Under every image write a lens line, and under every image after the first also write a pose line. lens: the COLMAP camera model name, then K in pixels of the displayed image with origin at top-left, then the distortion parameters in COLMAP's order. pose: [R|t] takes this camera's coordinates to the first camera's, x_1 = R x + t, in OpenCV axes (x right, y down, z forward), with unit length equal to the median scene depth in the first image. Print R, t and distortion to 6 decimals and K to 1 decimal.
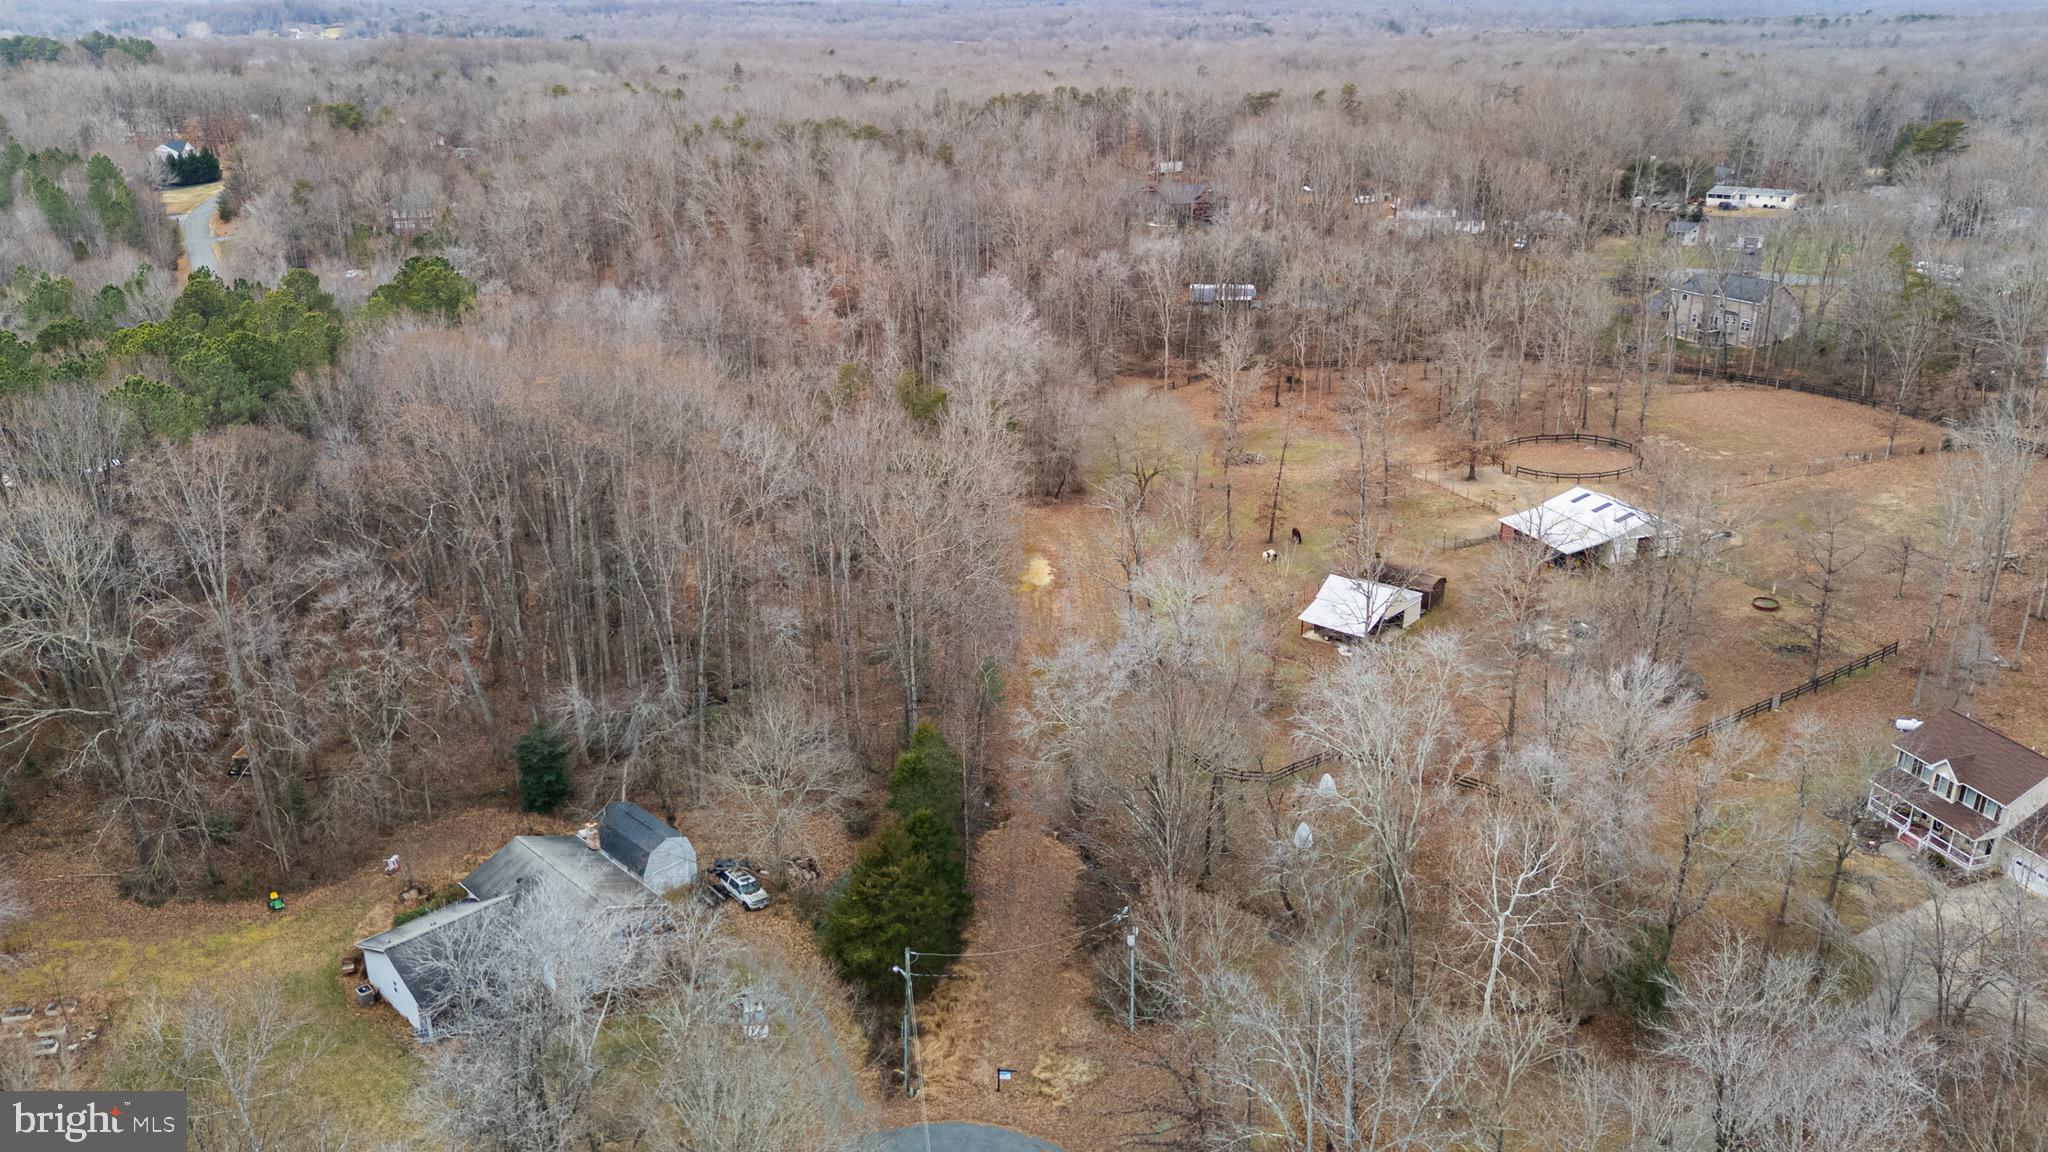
lens RADIAL K [[1492.8, 0, 1023.7], [0, 1492.8, 572.4], [0, 0, 1]] dist [0.074326, -0.071388]
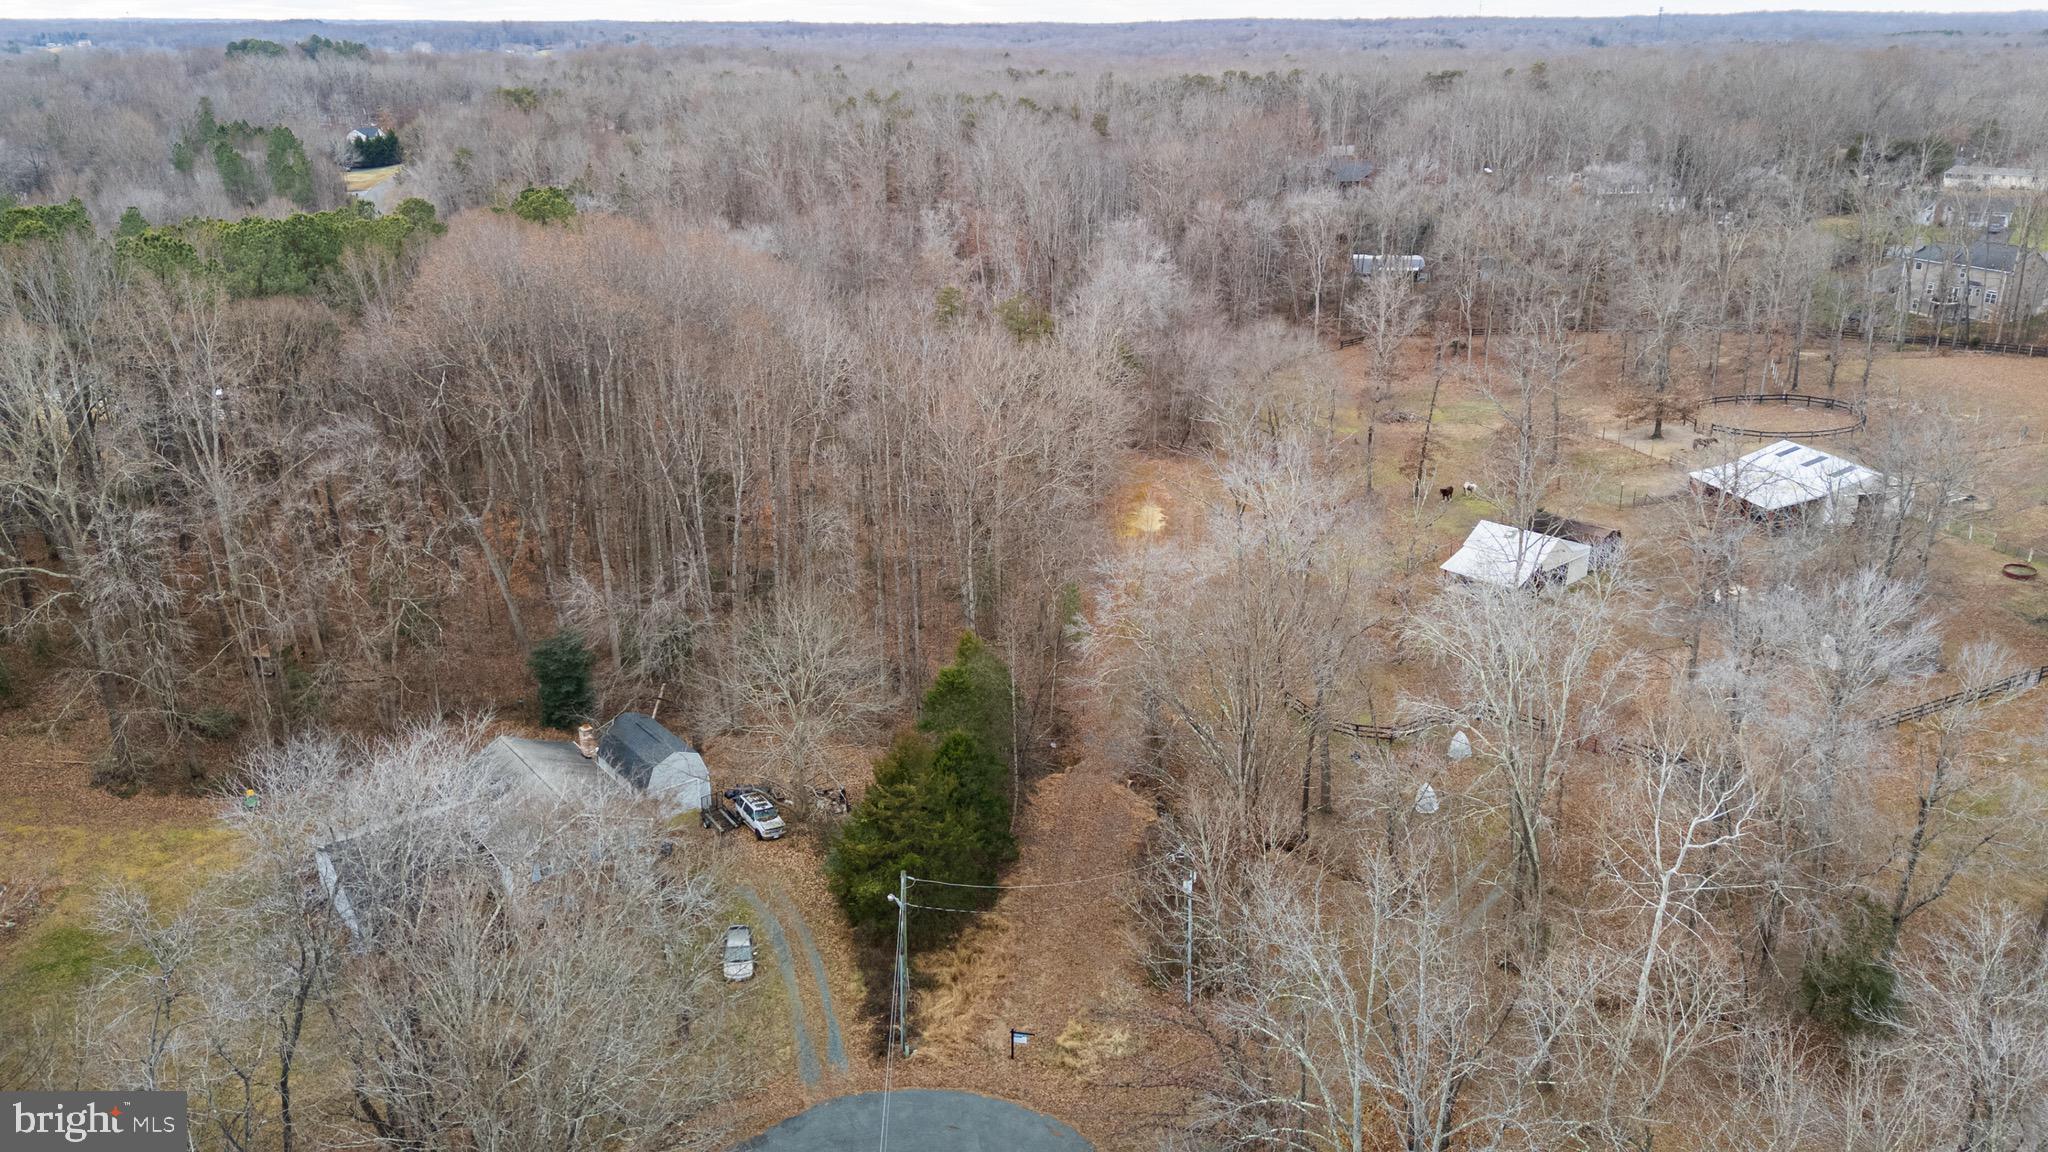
lens RADIAL K [[1488.3, 0, 1024.0], [0, 1488.3, 576.0], [0, 0, 1]] dist [0.077235, -0.072956]
pose [[0.993076, 0.038835, -0.110867, 0.035896], [-0.040421, 0.999110, -0.012090, 0.048779], [0.110299, 0.016487, 0.993762, 0.099294]]
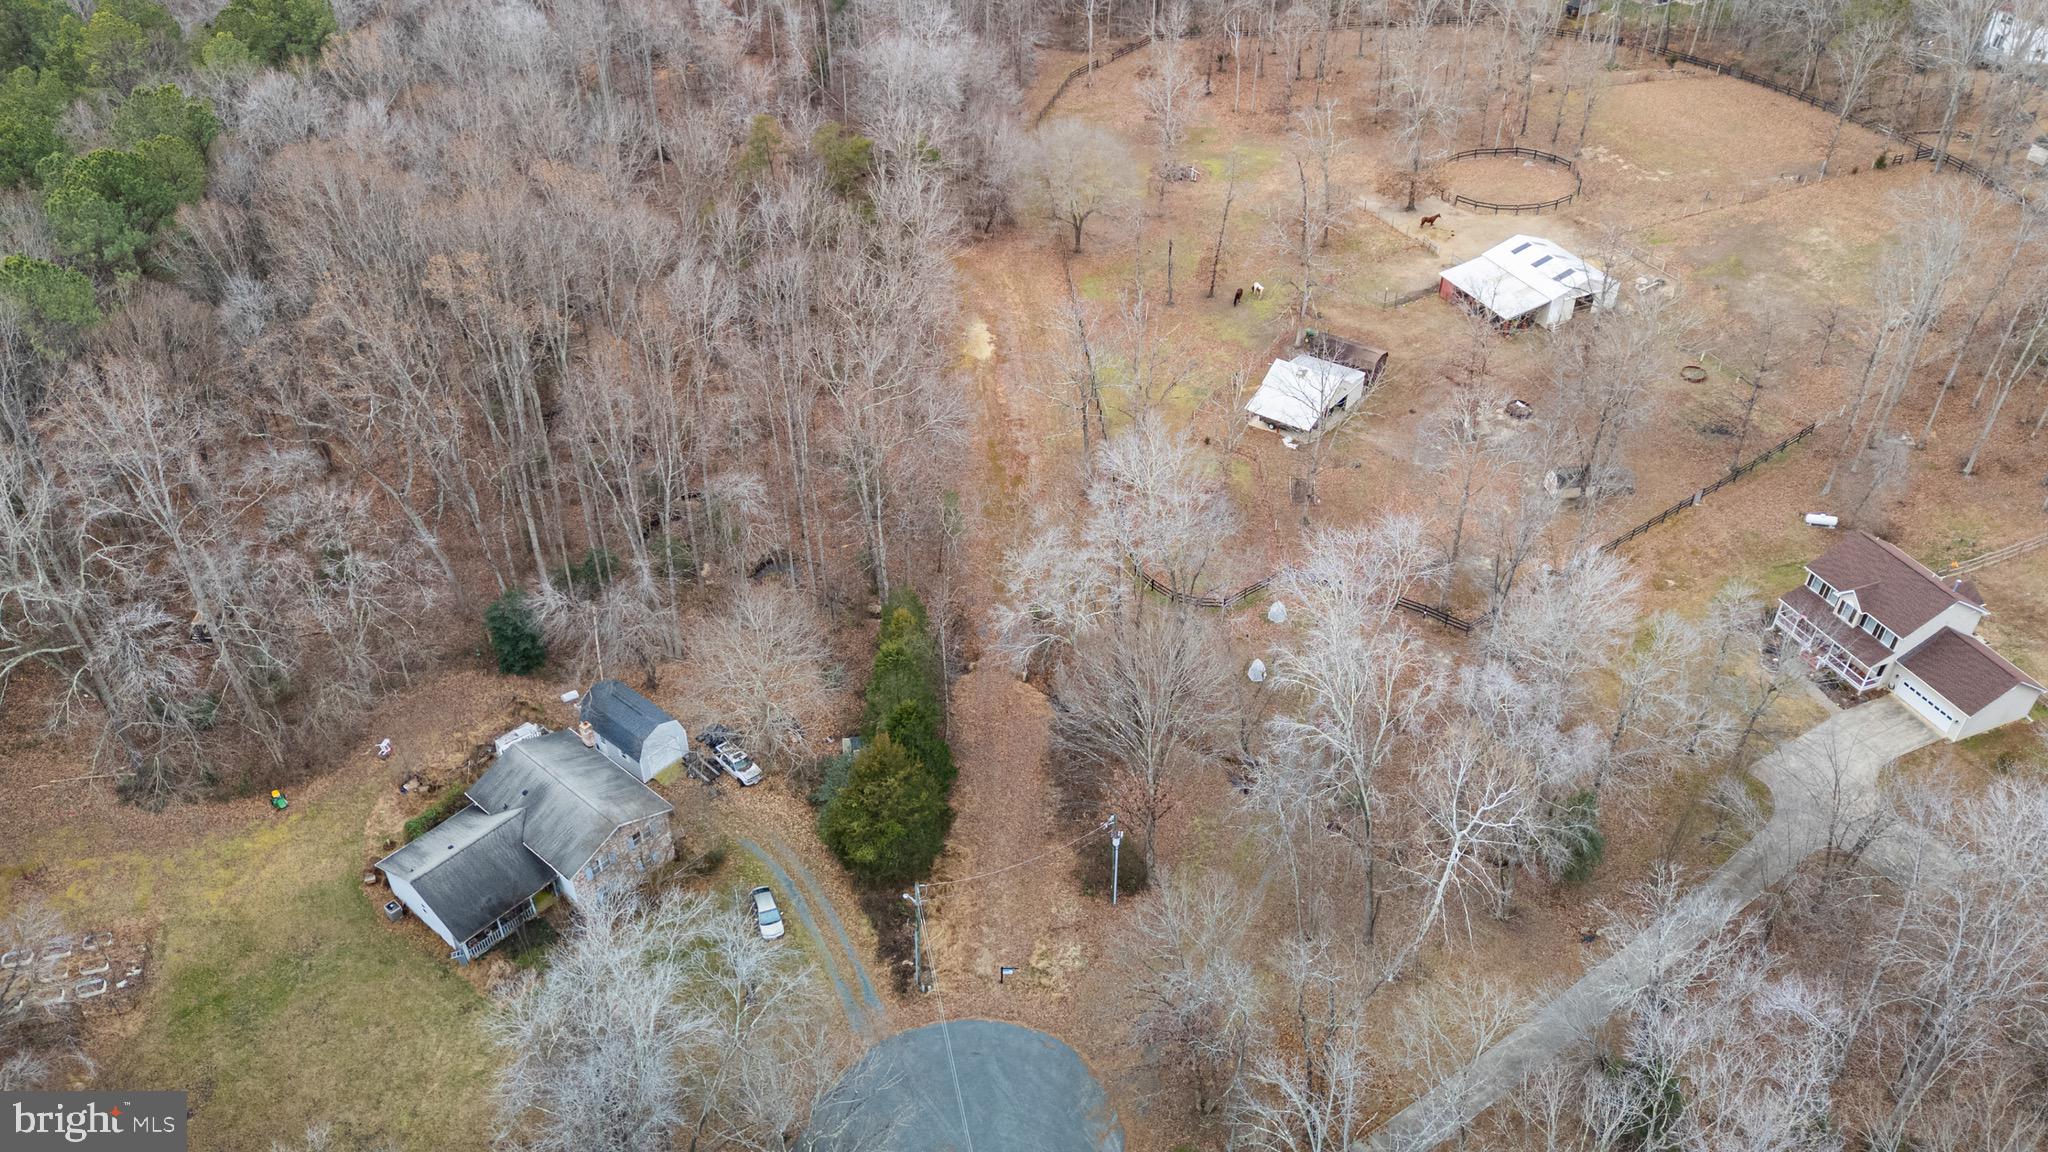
lens RADIAL K [[1488.3, 0, 1024.0], [0, 1488.3, 576.0], [0, 0, 1]] dist [0.077235, -0.072956]
pose [[0.996950, -0.043364, 0.064887, -0.030582], [0.022838, 0.957128, 0.288762, -0.135436], [-0.074628, -0.286399, 0.955199, 0.015514]]
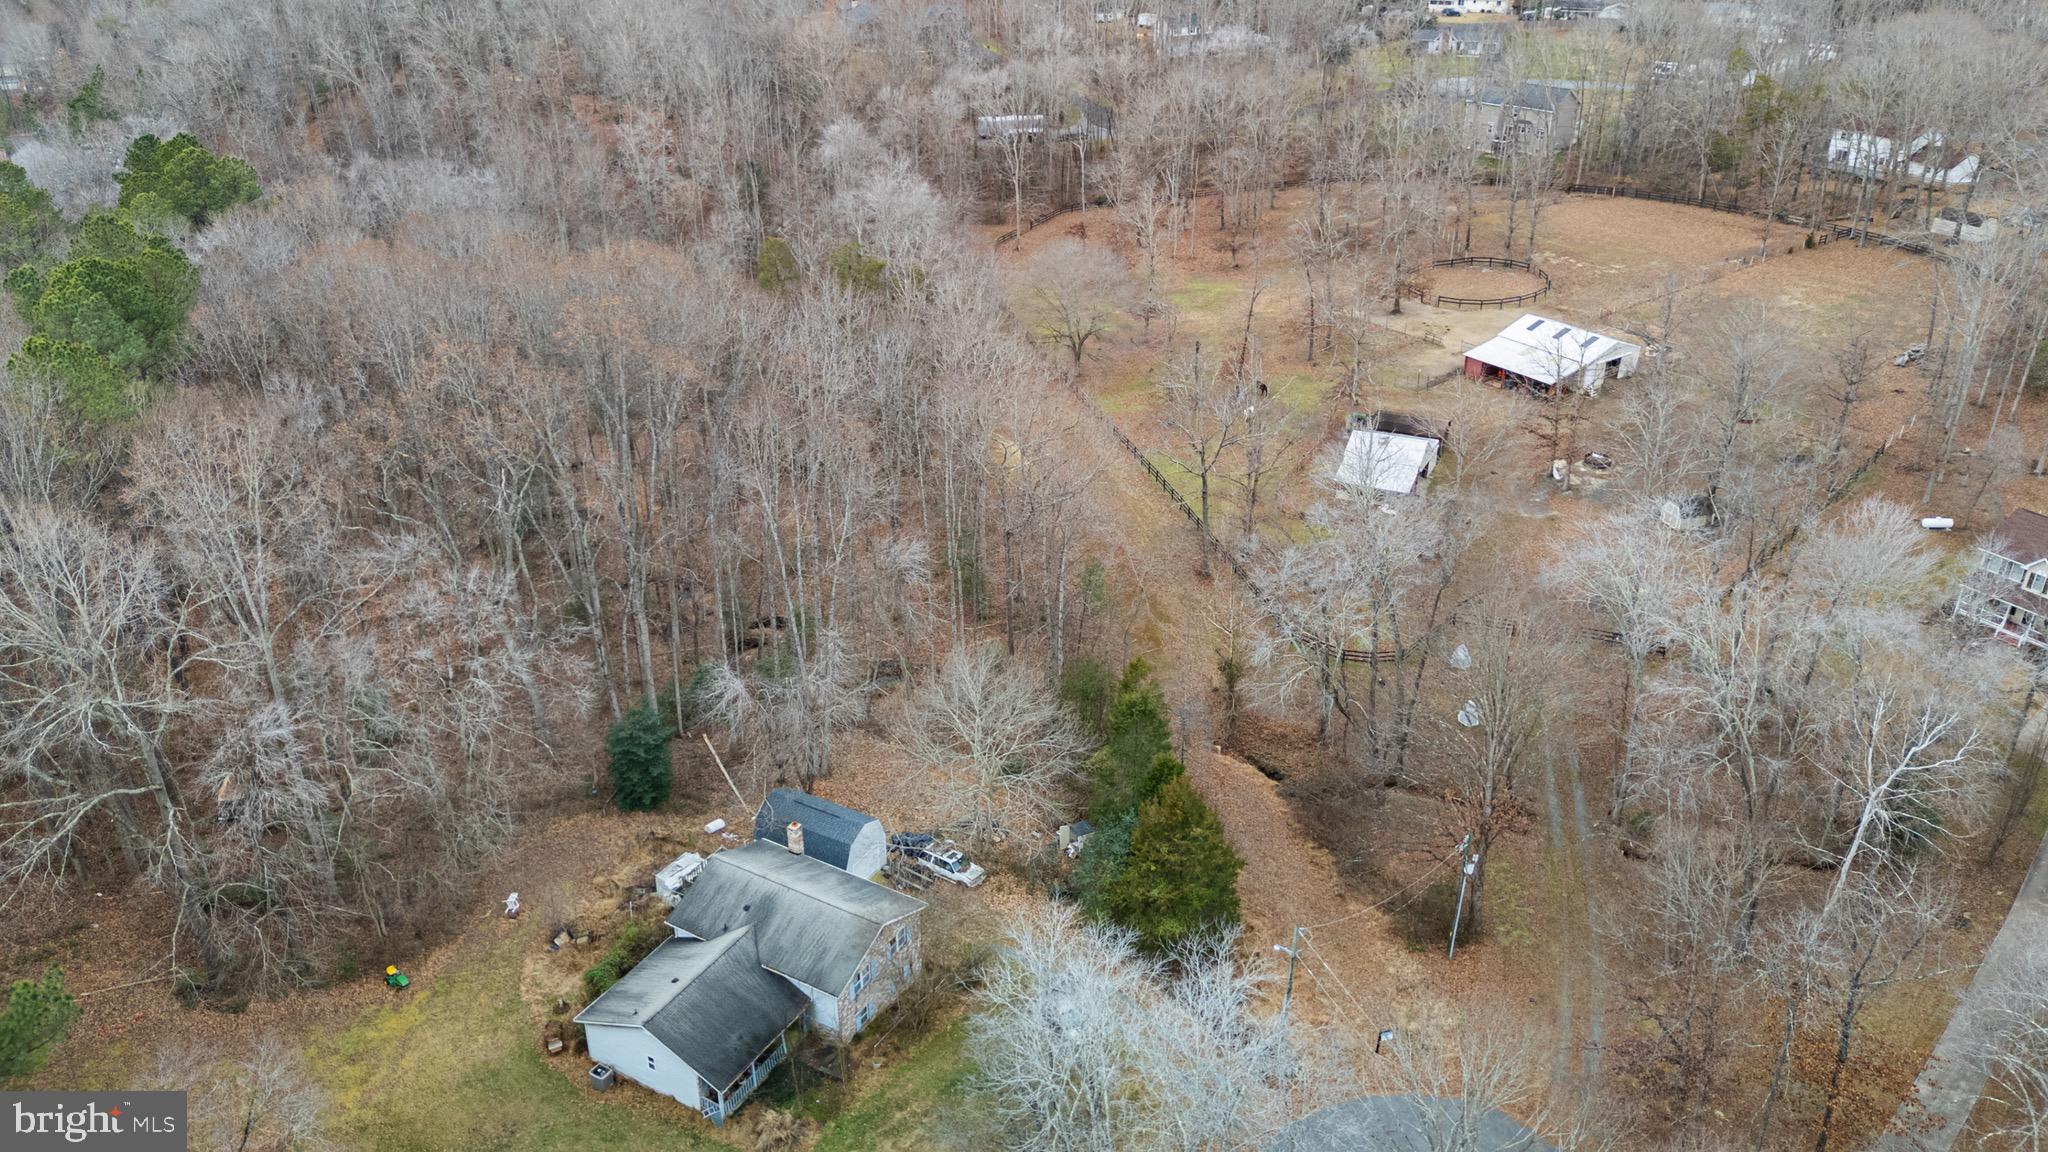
lens RADIAL K [[1484.4, 0, 1024.3], [0, 1484.4, 582.9], [0, 0, 1]] dist [0.088465, -0.099019]
pose [[0.965365, -0.122511, 0.230352, -0.208393], [0.094527, 0.987147, 0.128859, -0.040670], [-0.243178, -0.102621, 0.964538, 0.101099]]
